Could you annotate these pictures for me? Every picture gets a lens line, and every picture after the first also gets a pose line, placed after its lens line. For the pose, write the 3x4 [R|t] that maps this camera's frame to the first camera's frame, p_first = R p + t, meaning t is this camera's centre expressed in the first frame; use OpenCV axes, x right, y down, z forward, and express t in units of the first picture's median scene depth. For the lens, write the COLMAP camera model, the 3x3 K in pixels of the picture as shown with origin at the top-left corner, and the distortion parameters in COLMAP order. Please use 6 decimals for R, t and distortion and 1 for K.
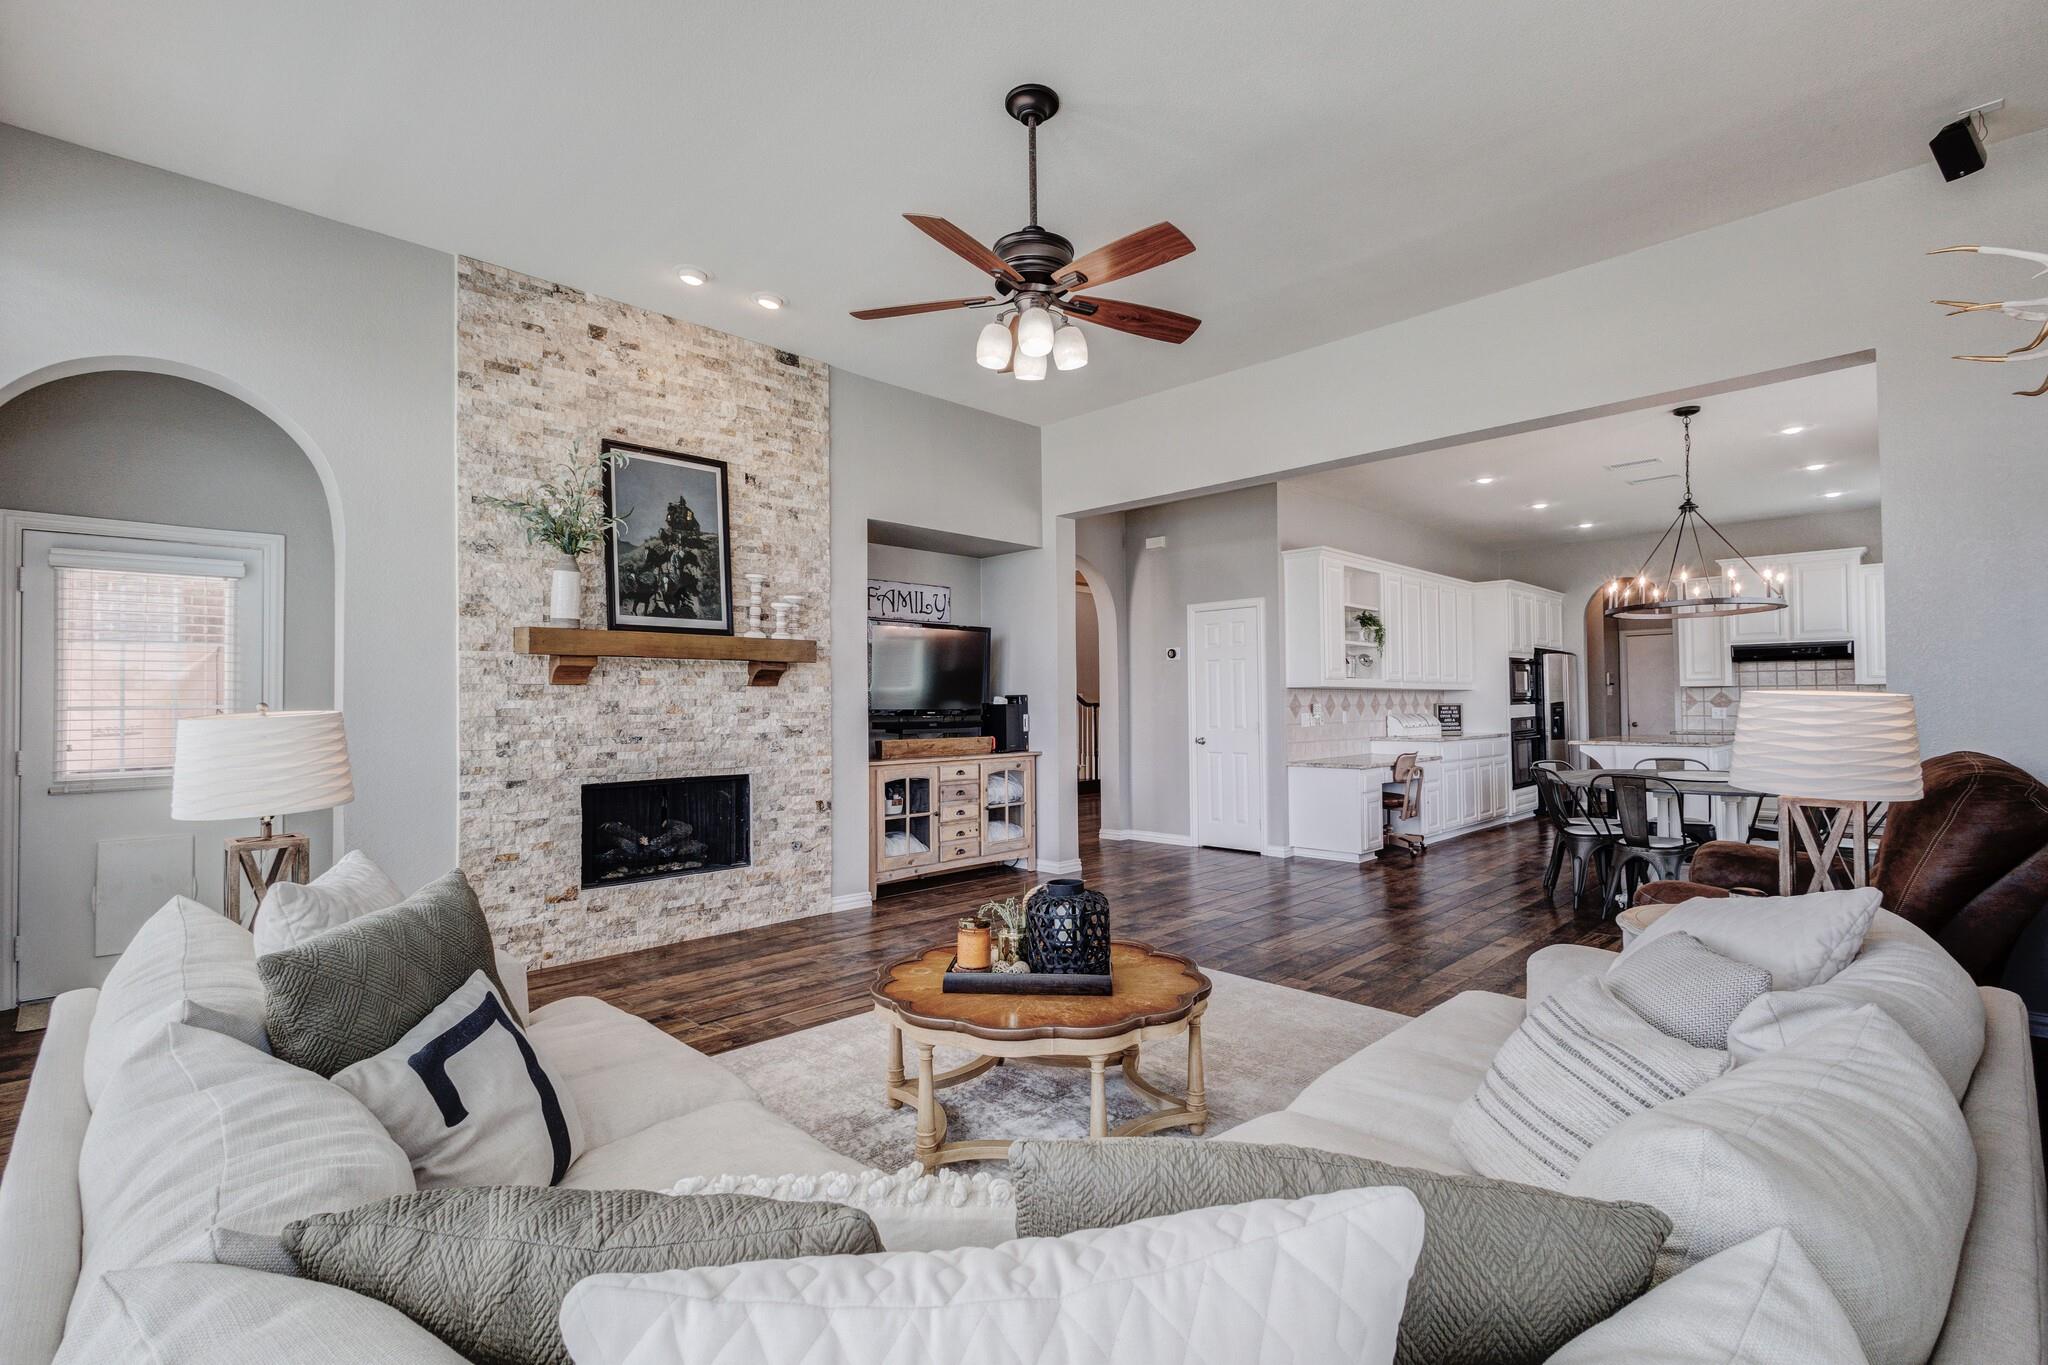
lens RADIAL K [[938.1, 0, 1024.0], [0, 938.1, 682.5], [0, 0, 1]] dist [-0.001732, -0.000668]
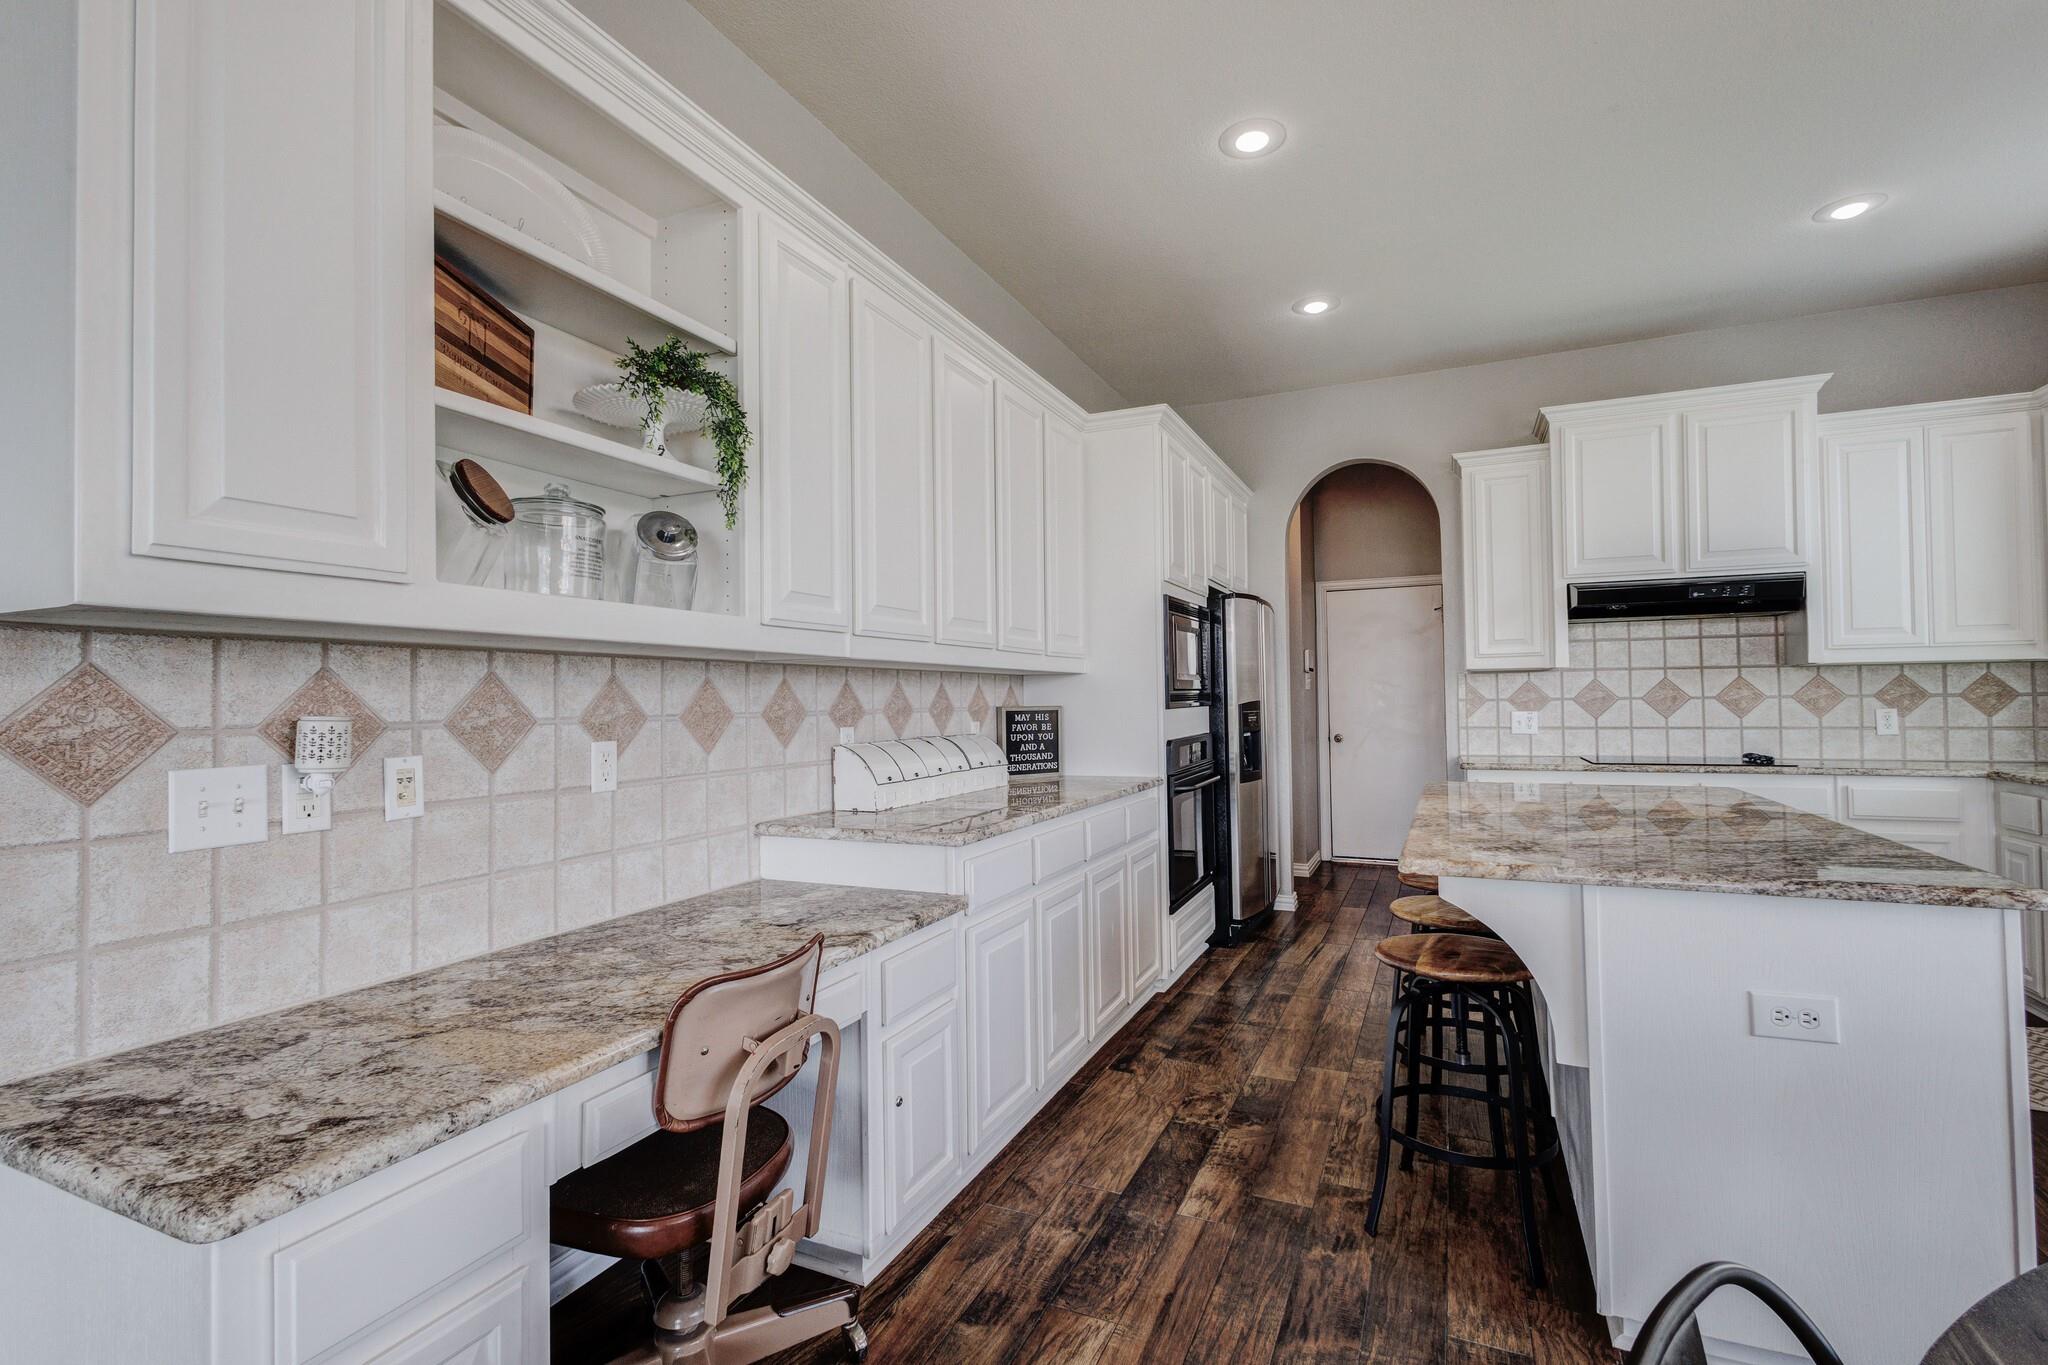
lens RADIAL K [[938.1, 0, 1024.0], [0, 938.1, 682.5], [0, 0, 1]] dist [-0.001732, -0.000668]
pose [[0.933551, 0.004618, 0.358415, 0.307174], [-0.005912, 0.999979, 0.002512, 0.011122], [-0.358396, -0.004464, 0.933559, 0.625928]]
